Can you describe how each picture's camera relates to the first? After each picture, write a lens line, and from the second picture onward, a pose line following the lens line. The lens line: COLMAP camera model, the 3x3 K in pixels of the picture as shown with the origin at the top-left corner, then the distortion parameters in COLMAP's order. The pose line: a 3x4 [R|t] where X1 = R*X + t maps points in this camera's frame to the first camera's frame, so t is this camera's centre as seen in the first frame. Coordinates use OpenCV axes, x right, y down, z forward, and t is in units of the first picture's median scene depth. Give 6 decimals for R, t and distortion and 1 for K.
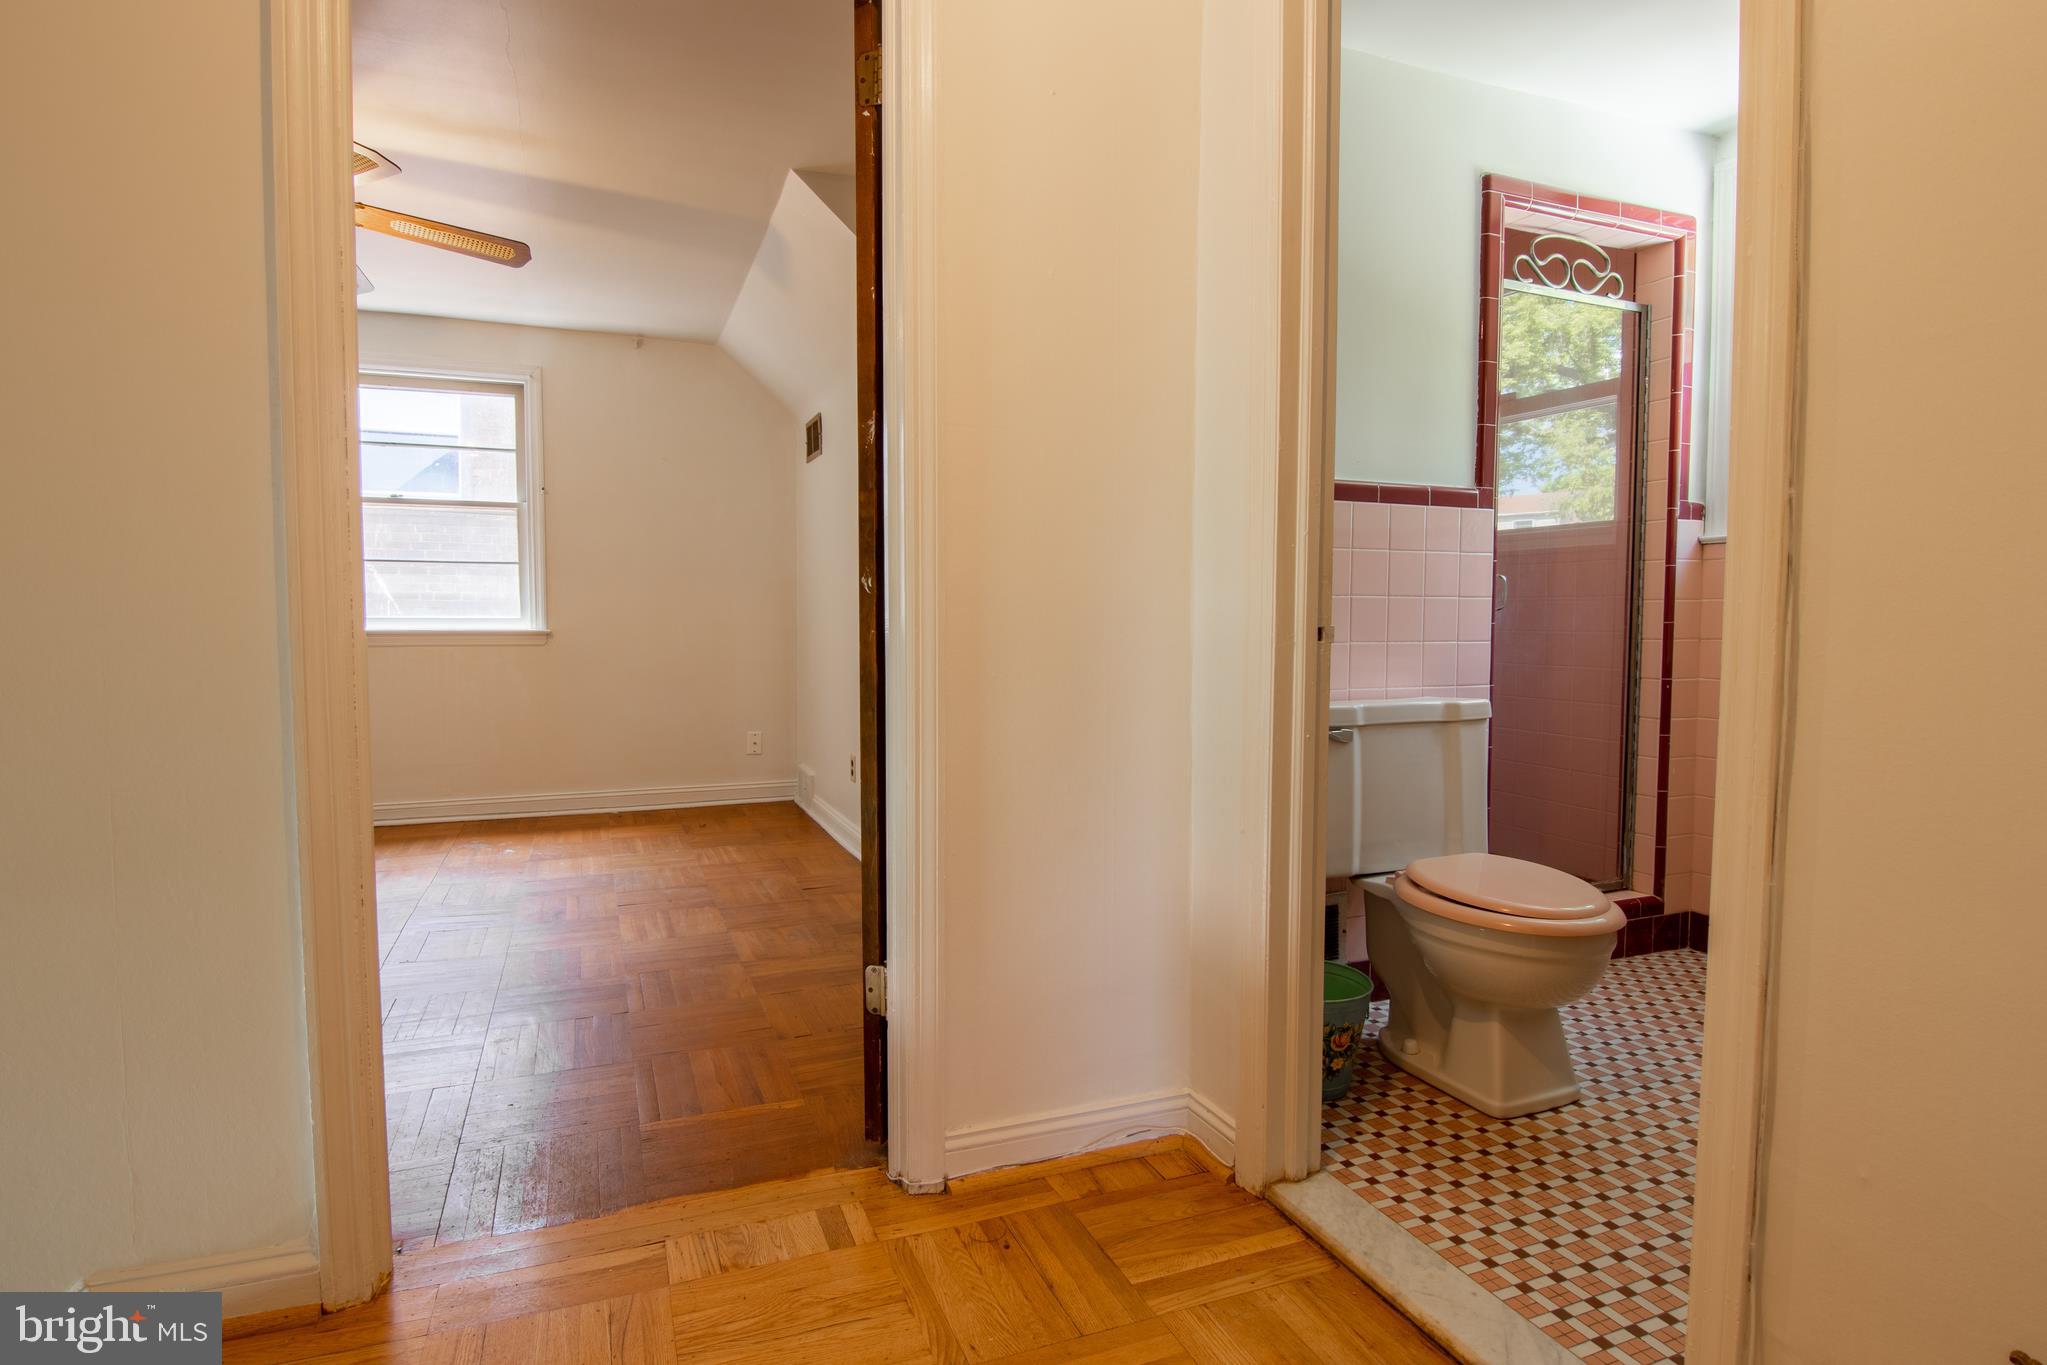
lens RADIAL K [[1042.5, 0, 1025.3], [0, 1042.5, 675.2], [0, 0, 1]] dist [-0.000666, -0.014759]
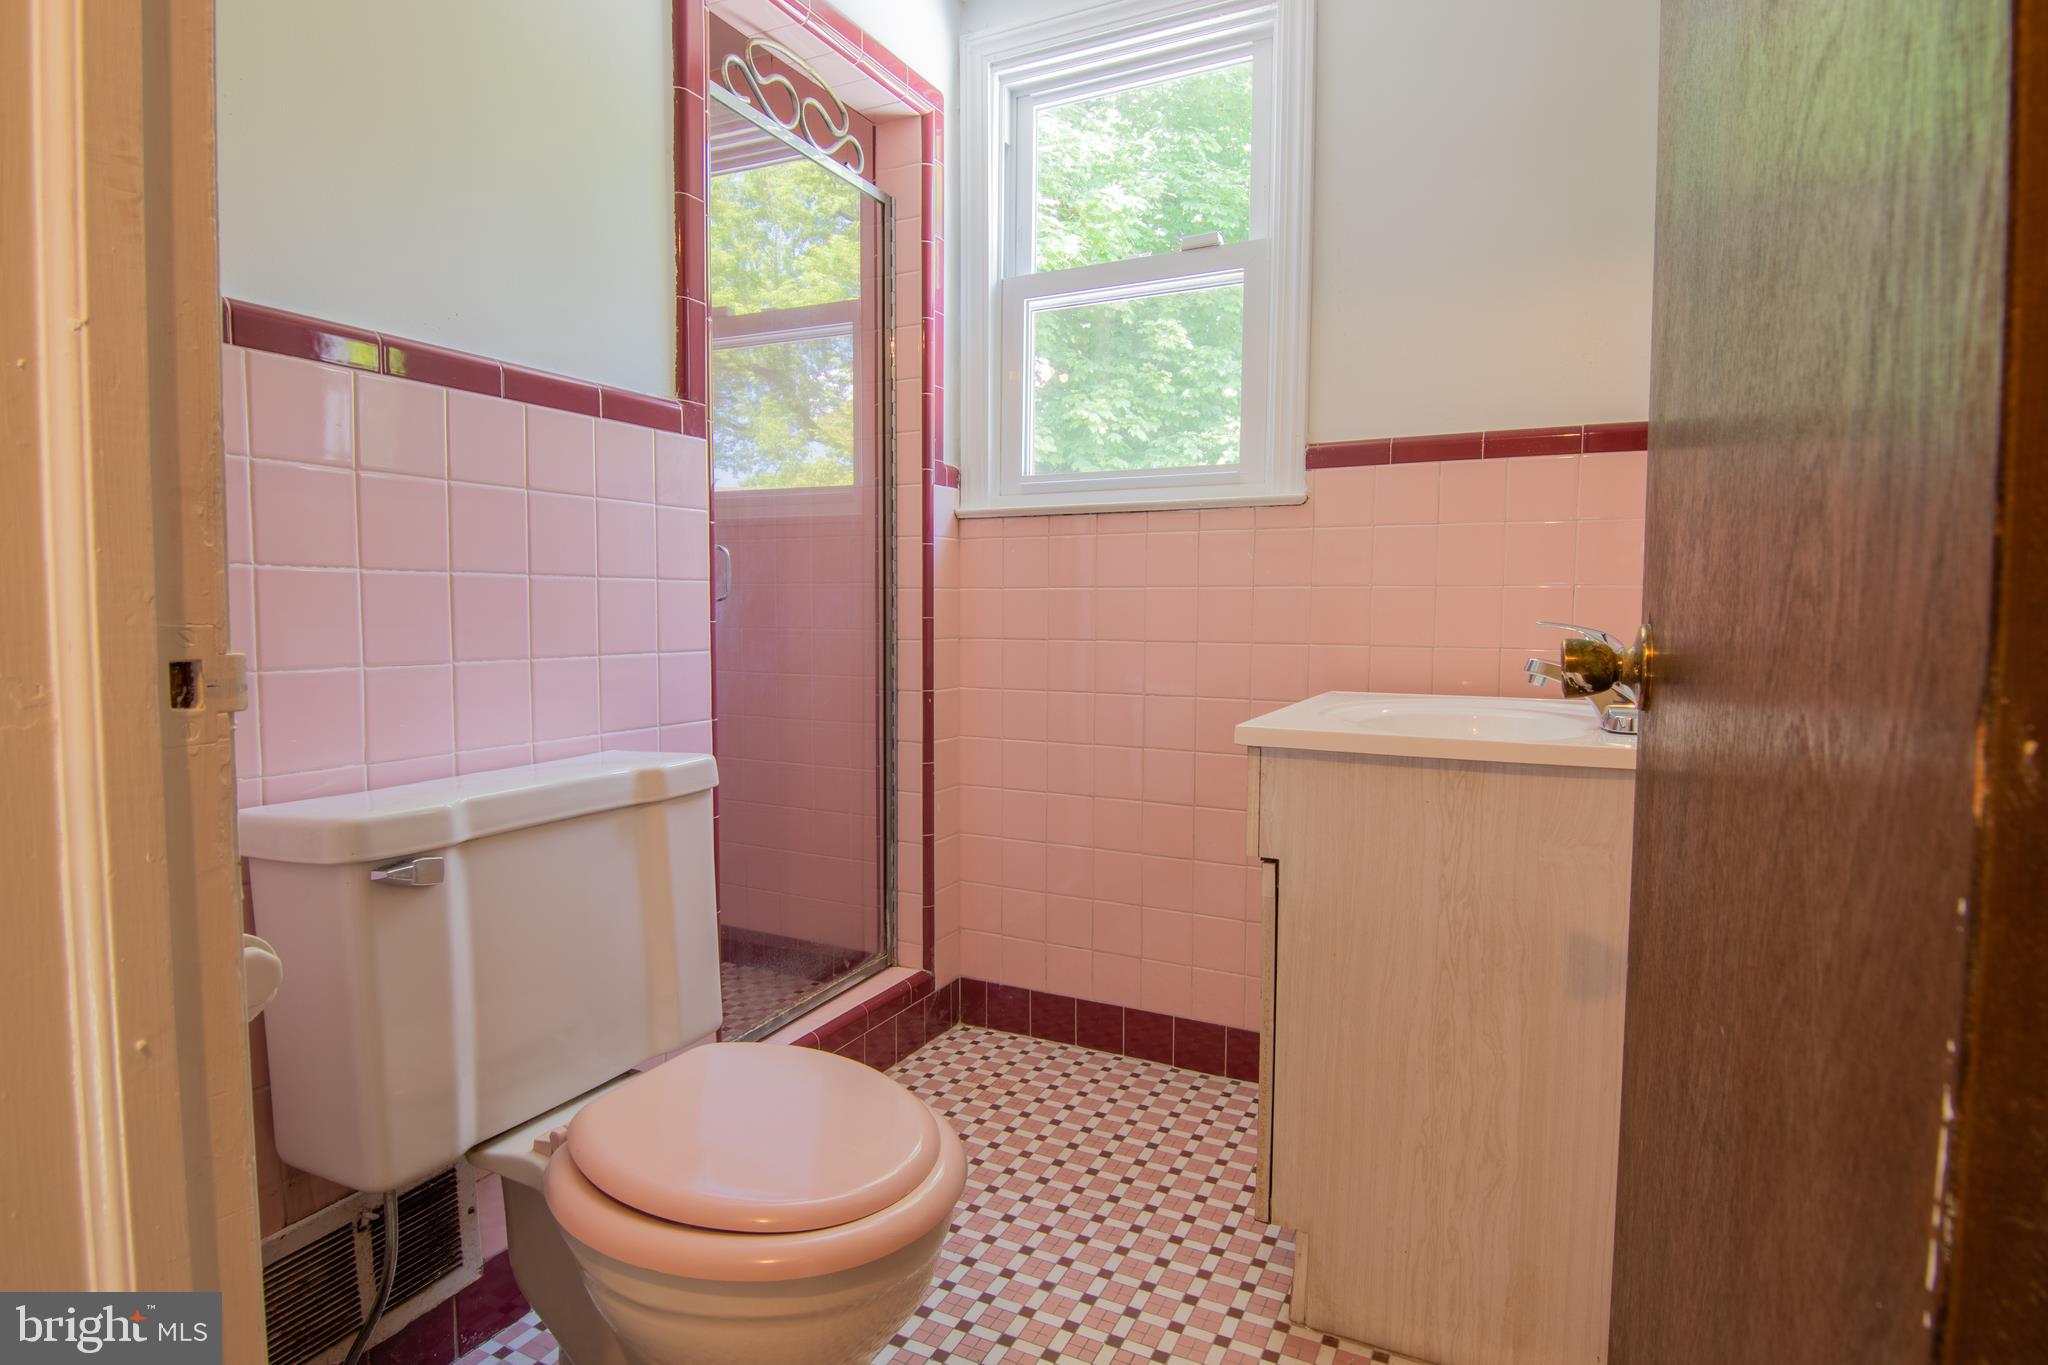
lens RADIAL K [[1043.0, 0, 1025.8], [0, 1043.0, 675.2], [0, 0, 1]] dist [-0.000666, -0.014759]
pose [[0.750514, -0.040207, 0.659630, 0.165804], [0.031860, 0.999188, 0.024654, -0.025724], [-0.660086, 0.002513, 0.751186, 0.382917]]
